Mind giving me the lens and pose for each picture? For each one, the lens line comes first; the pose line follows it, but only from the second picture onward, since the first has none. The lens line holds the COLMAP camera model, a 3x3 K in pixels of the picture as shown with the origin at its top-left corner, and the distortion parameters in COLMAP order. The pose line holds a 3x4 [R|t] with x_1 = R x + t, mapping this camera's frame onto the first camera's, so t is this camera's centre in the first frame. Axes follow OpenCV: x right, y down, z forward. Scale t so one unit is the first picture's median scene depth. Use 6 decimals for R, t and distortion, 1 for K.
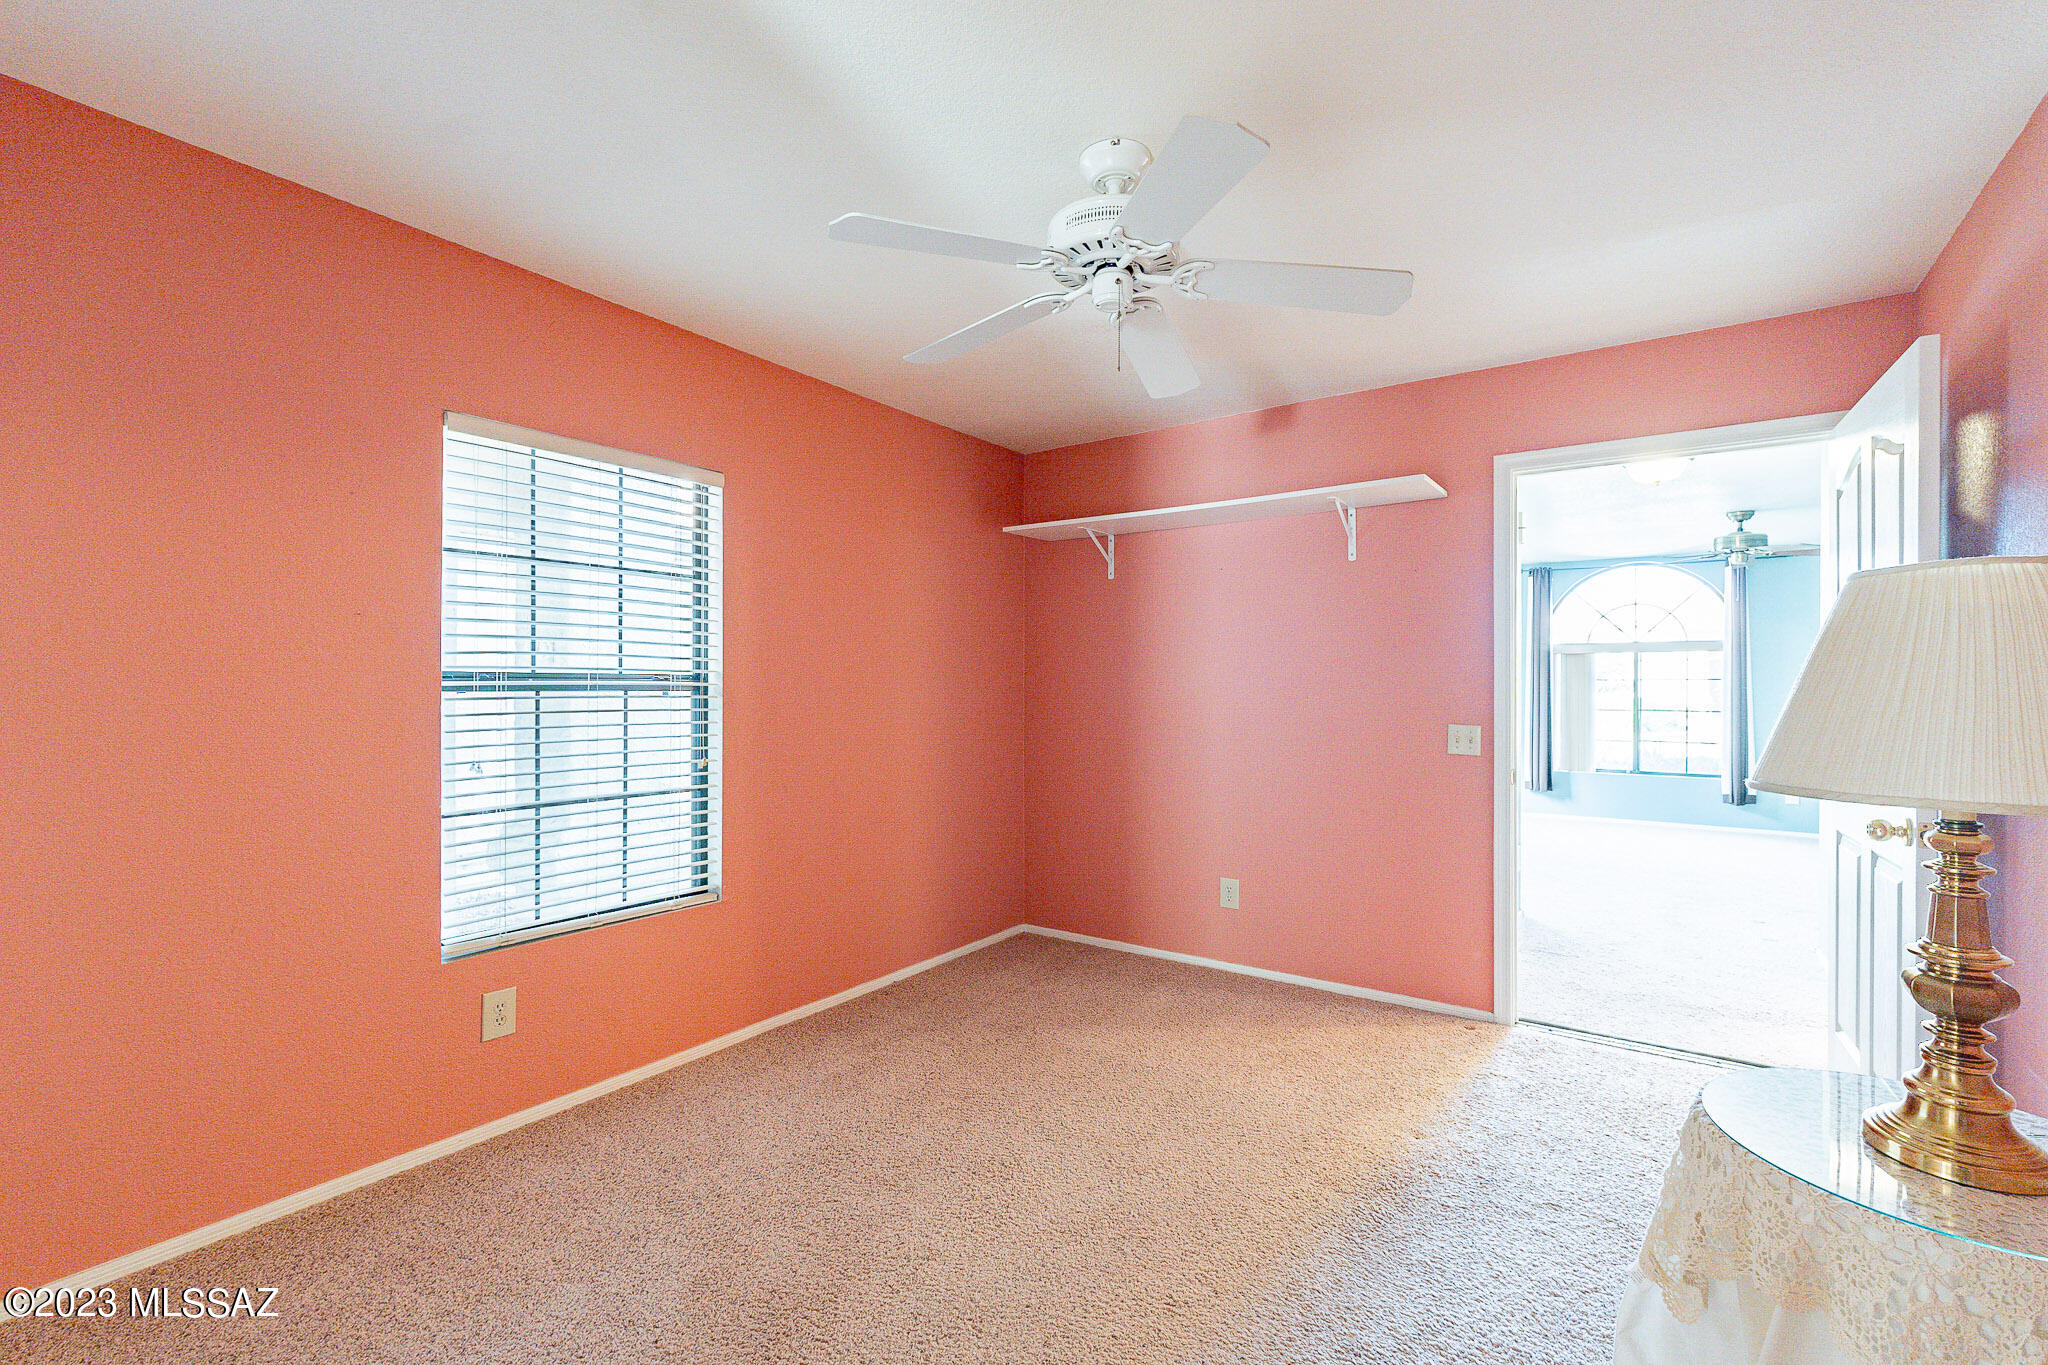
lens RADIAL K [[890.0, 0, 1025.6], [0, 890.0, 687.6], [0, 0, 1]] dist [-0.005536, 0.001305]
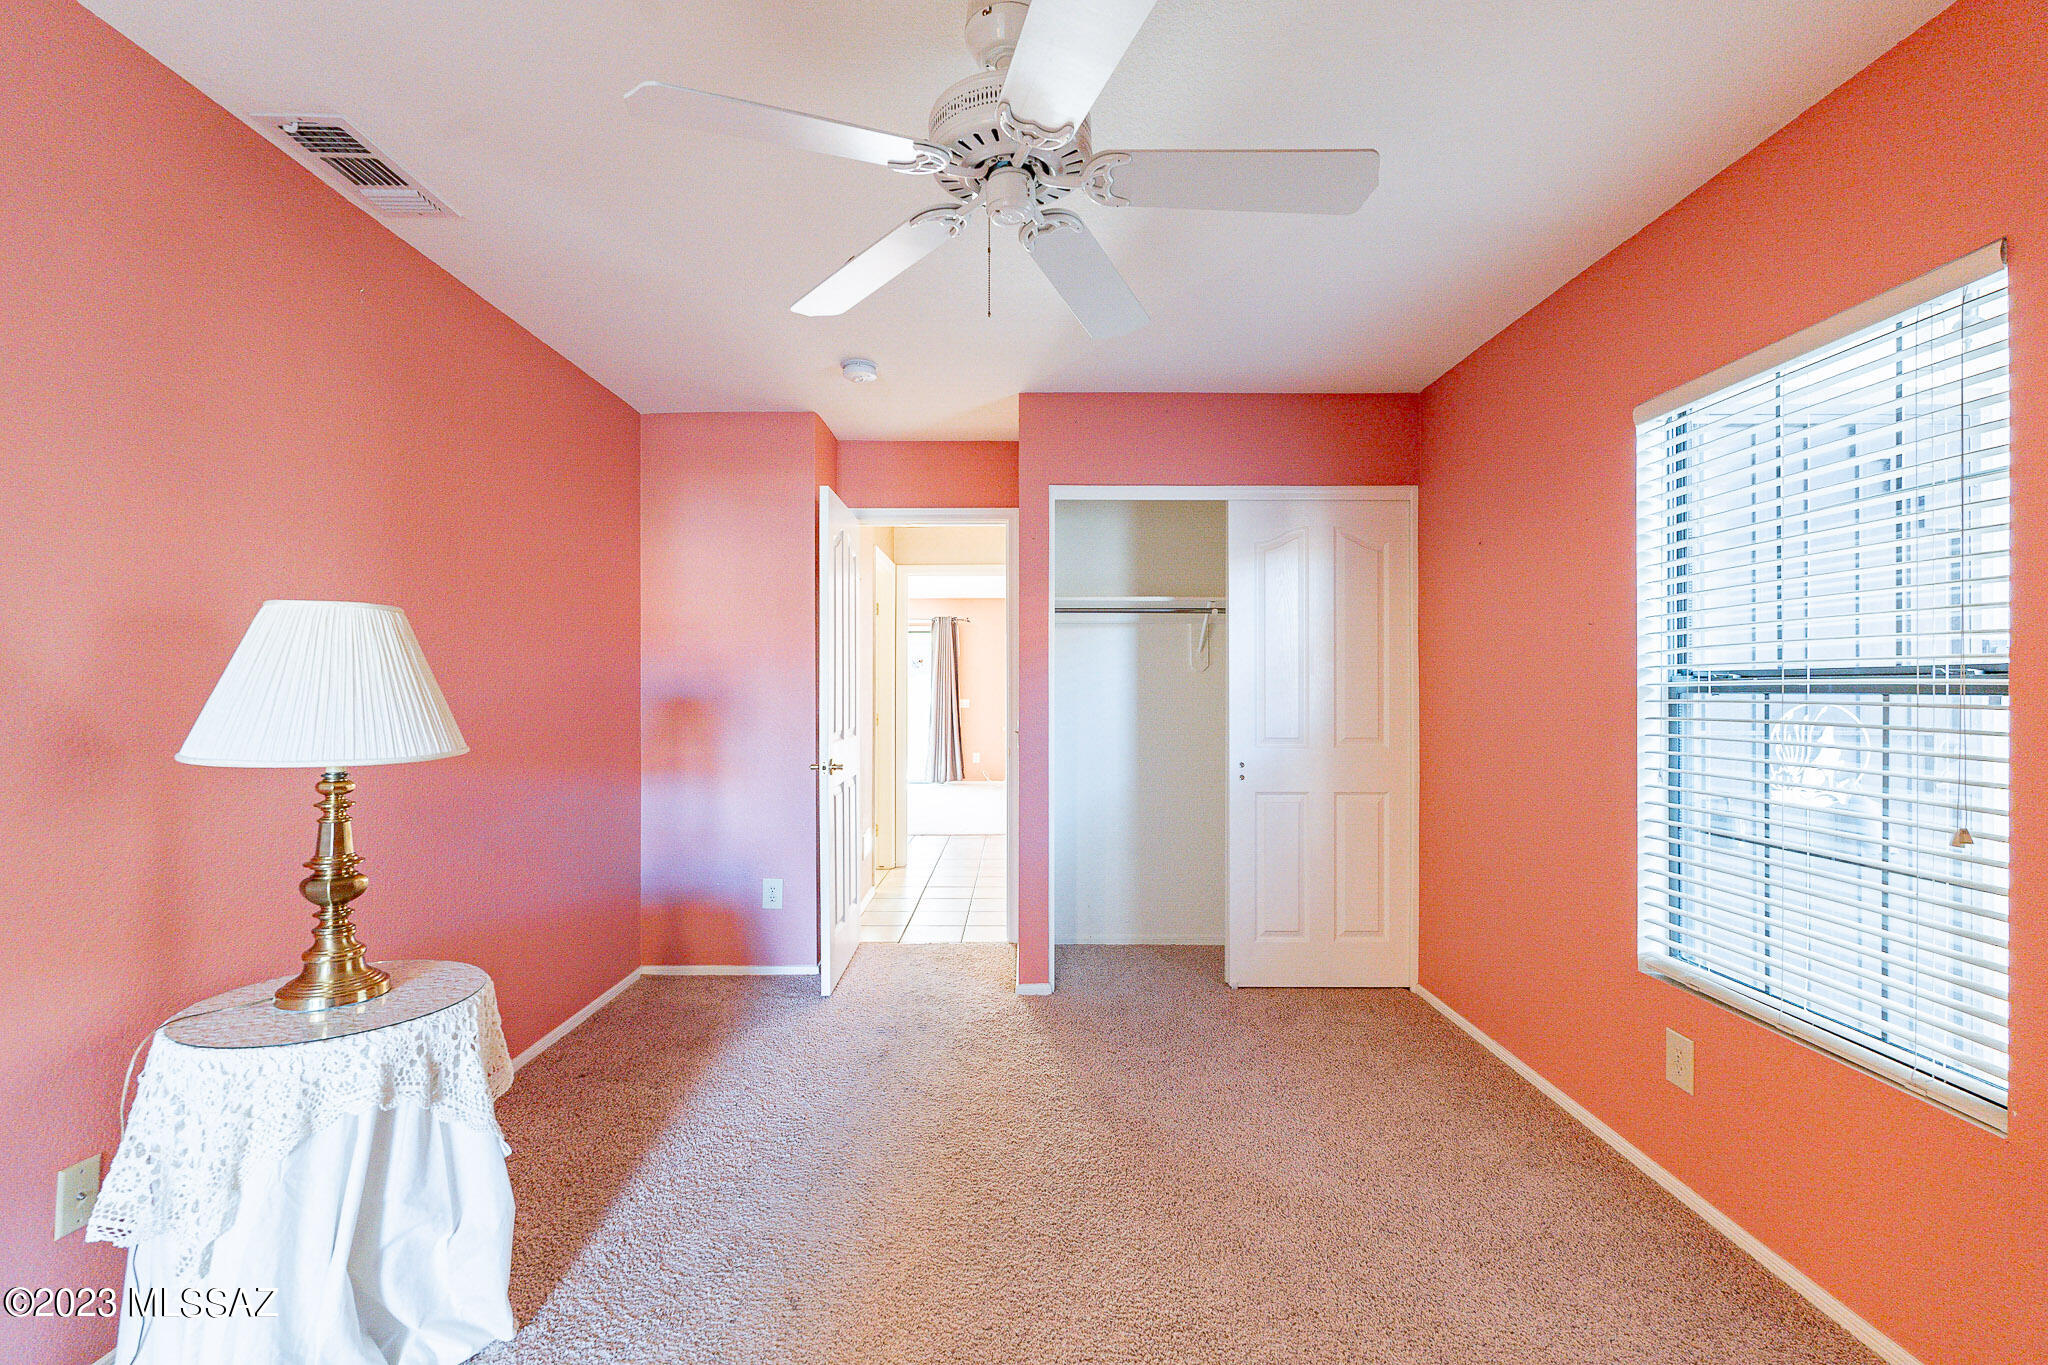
lens RADIAL K [[890.0, 0, 1025.6], [0, 890.0, 687.6], [0, 0, 1]] dist [-0.005536, 0.001305]
pose [[-0.820565, 0.000615, -0.571553, 0.396250], [0.000142, 1.000000, 0.000872, -0.002138], [0.571553, 0.000635, -0.820565, 1.222235]]
